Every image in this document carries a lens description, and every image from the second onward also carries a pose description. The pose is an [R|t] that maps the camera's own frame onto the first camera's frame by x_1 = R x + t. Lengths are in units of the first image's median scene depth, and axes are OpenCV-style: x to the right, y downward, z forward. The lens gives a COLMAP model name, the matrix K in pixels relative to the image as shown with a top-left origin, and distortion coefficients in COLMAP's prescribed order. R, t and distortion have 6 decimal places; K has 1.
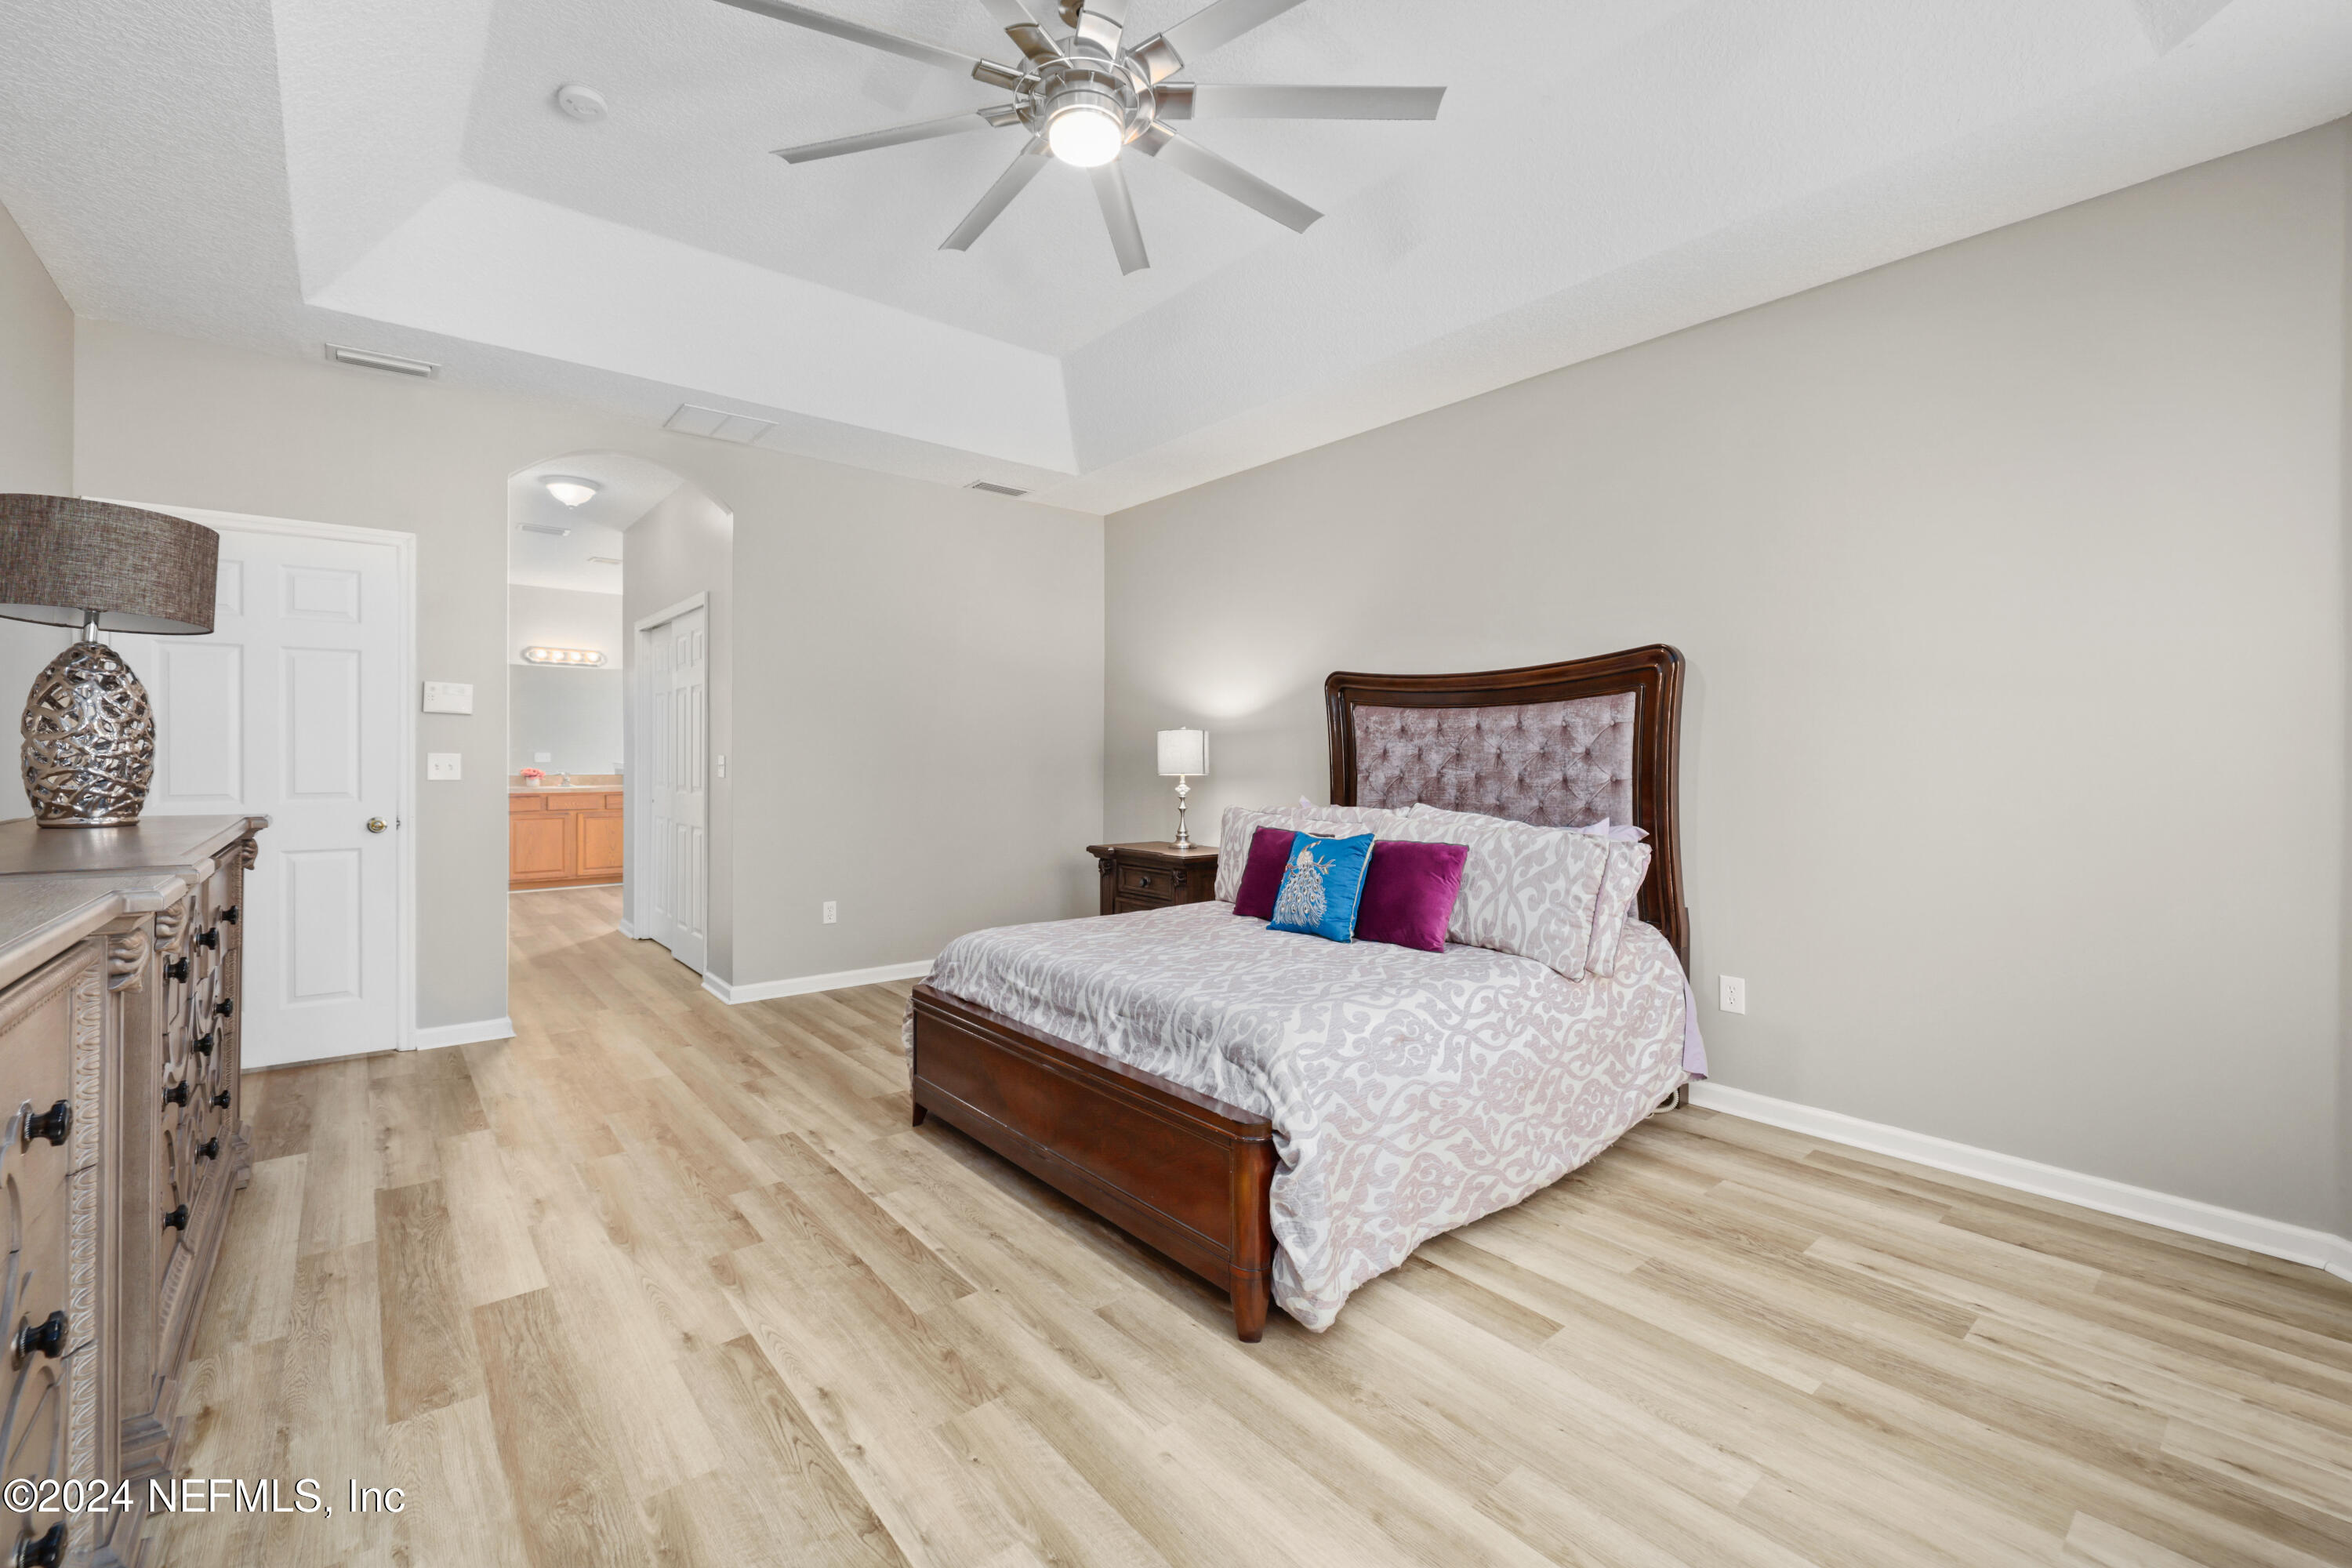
lens RADIAL K [[987.5, 0, 1139.5], [0, 987.5, 749.5], [0, 0, 1]] dist [-0.004303, 0.000922]
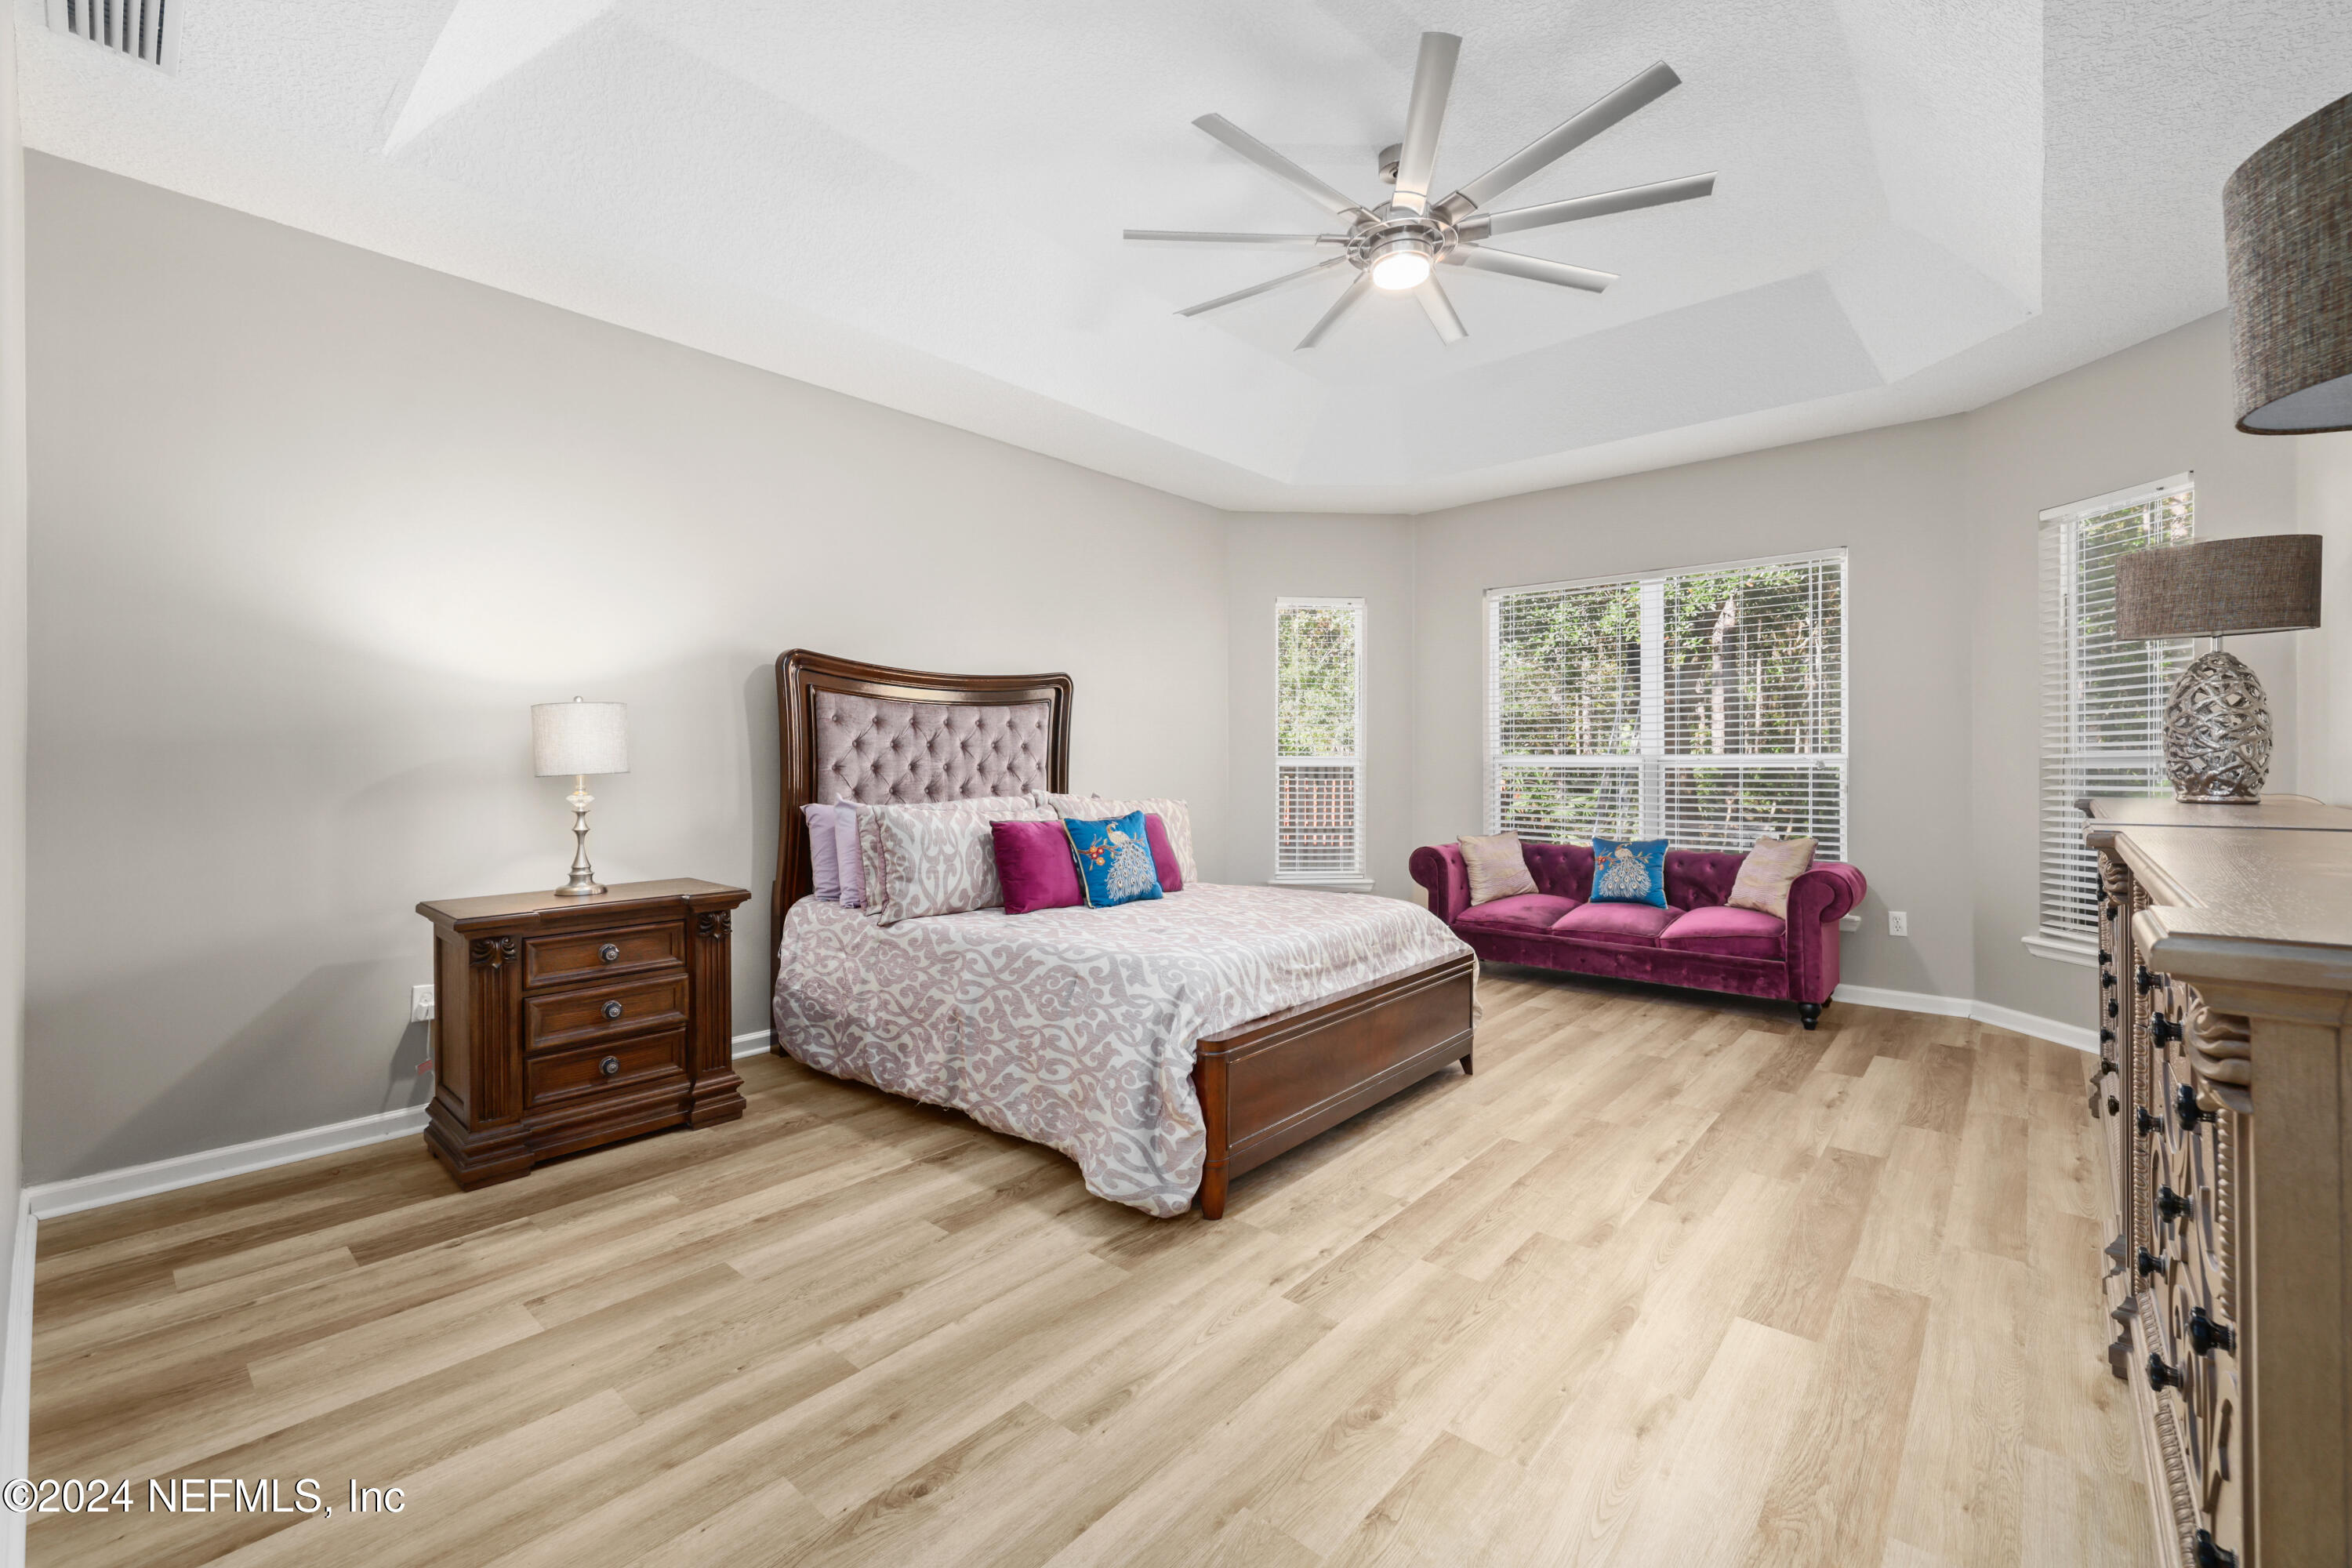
lens RADIAL K [[987.5, 0, 1173.4], [0, 987.5, 769.1], [0, 0, 1]] dist [-0.004303, 0.000922]
pose [[-0.178910, -0.013642, 0.983771, -1.070600], [-0.005996, 0.999900, 0.012775, 0.021275], [-0.983847, -0.003613, -0.178974, 1.284951]]
